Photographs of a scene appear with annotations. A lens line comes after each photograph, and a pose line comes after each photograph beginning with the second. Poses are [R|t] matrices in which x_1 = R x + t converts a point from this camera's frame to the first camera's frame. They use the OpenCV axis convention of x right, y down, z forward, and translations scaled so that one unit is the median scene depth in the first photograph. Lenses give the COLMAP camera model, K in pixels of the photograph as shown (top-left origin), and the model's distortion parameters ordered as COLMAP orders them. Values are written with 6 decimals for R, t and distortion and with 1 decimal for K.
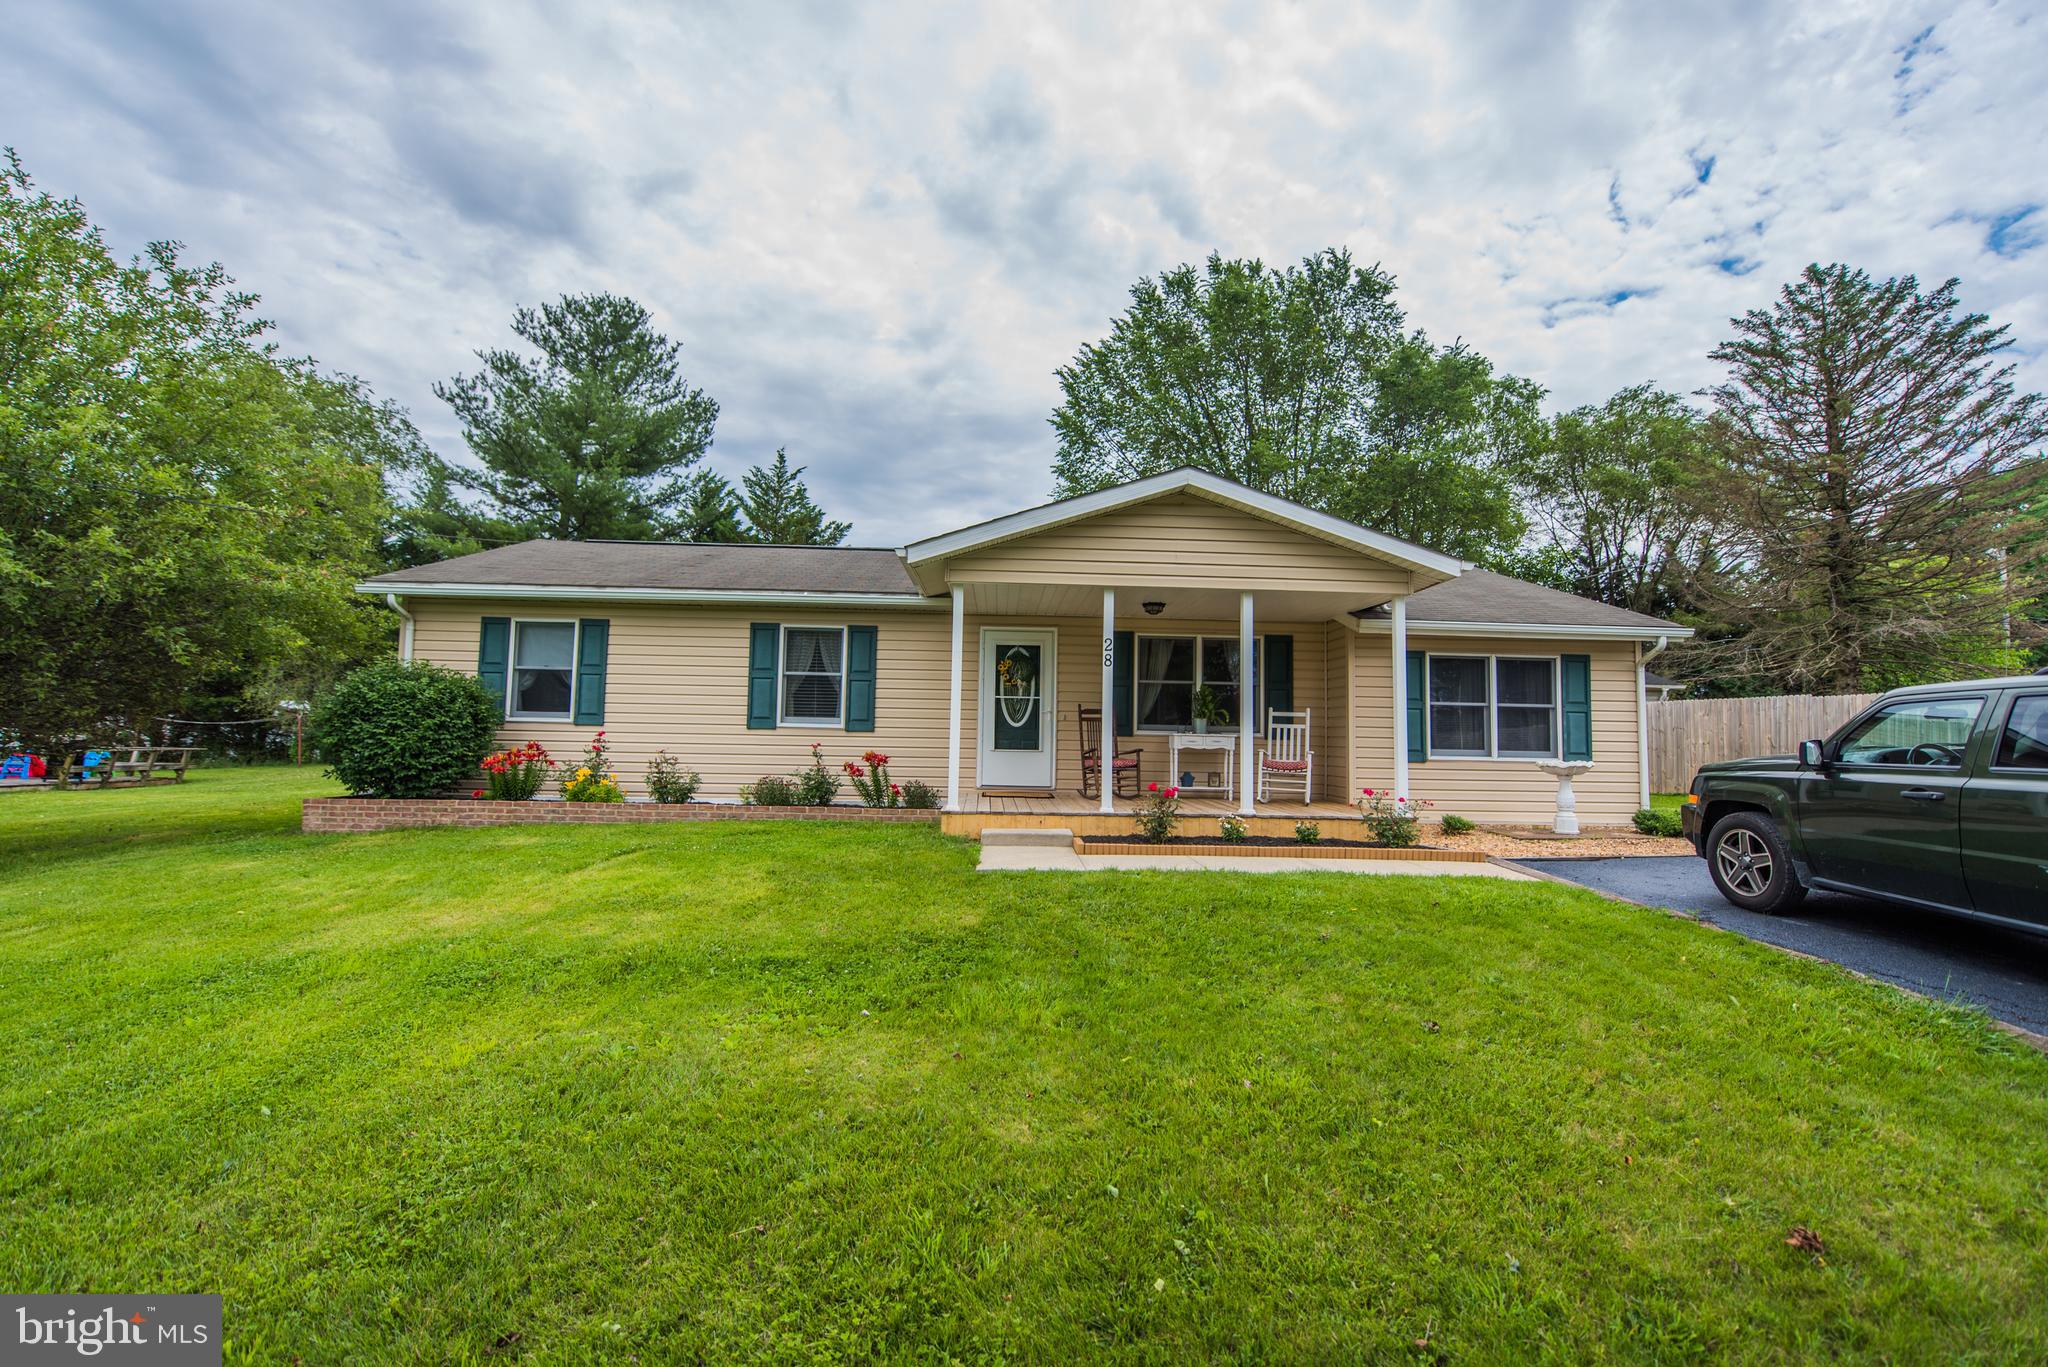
lens RADIAL K [[813.2, 0, 1019.5], [0, 813.2, 683.5], [0, 0, 1]] dist [-0.017578, -0.001830]
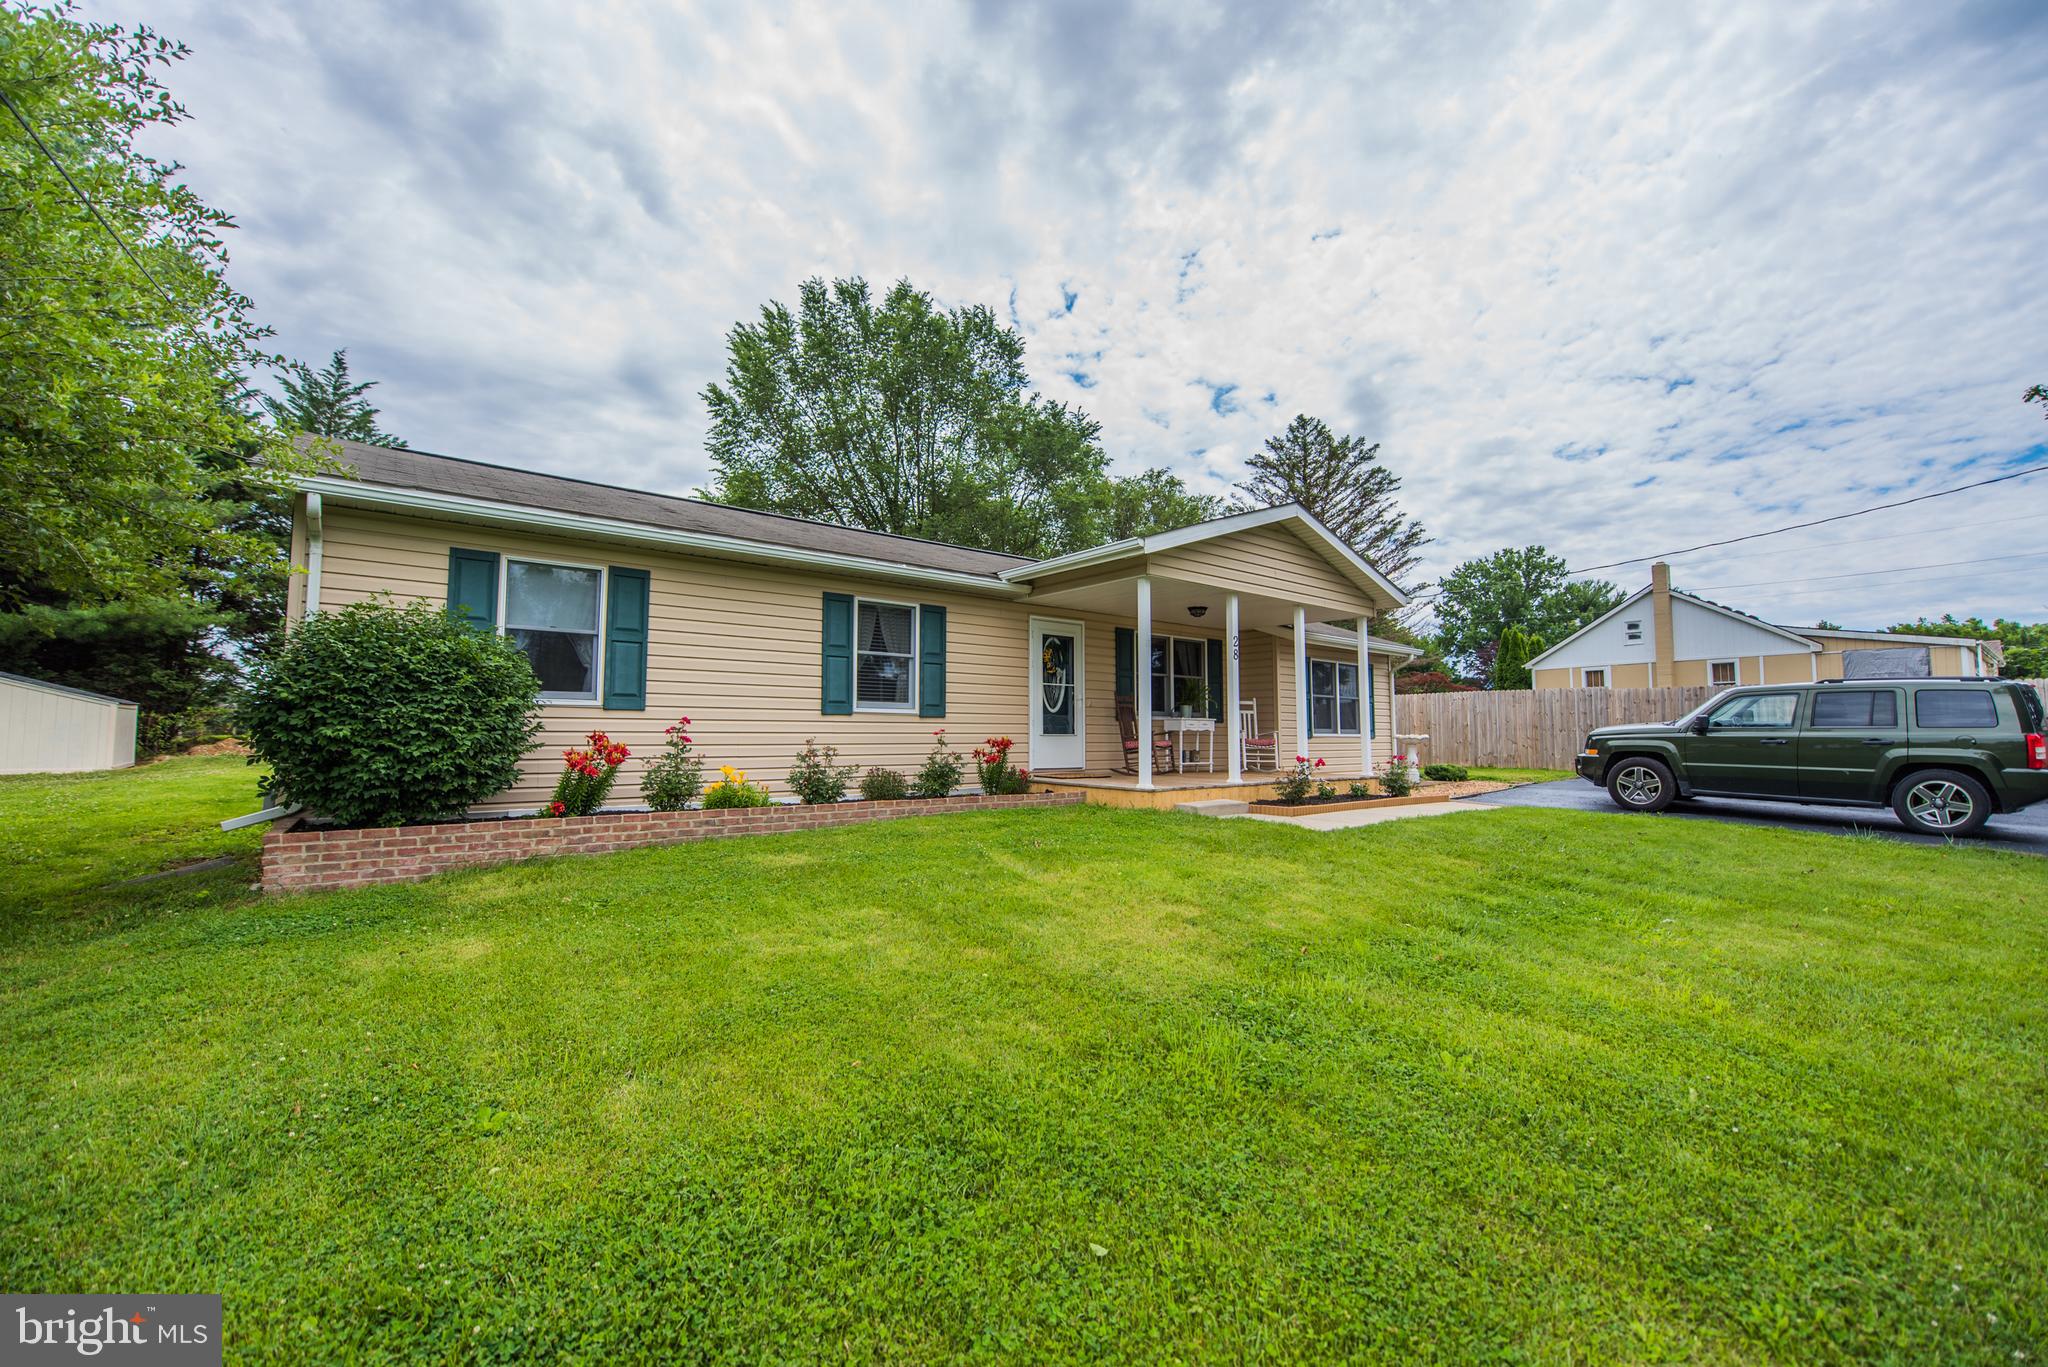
lens RADIAL K [[813.2, 0, 1019.5], [0, 813.2, 683.5], [0, 0, 1]] dist [-0.017578, -0.001830]
pose [[0.796528, 0.021302, 0.604226, -0.680277], [-0.013361, 0.999755, -0.017633, 0.034077], [-0.604454, 0.005972, 0.796618, 0.198630]]
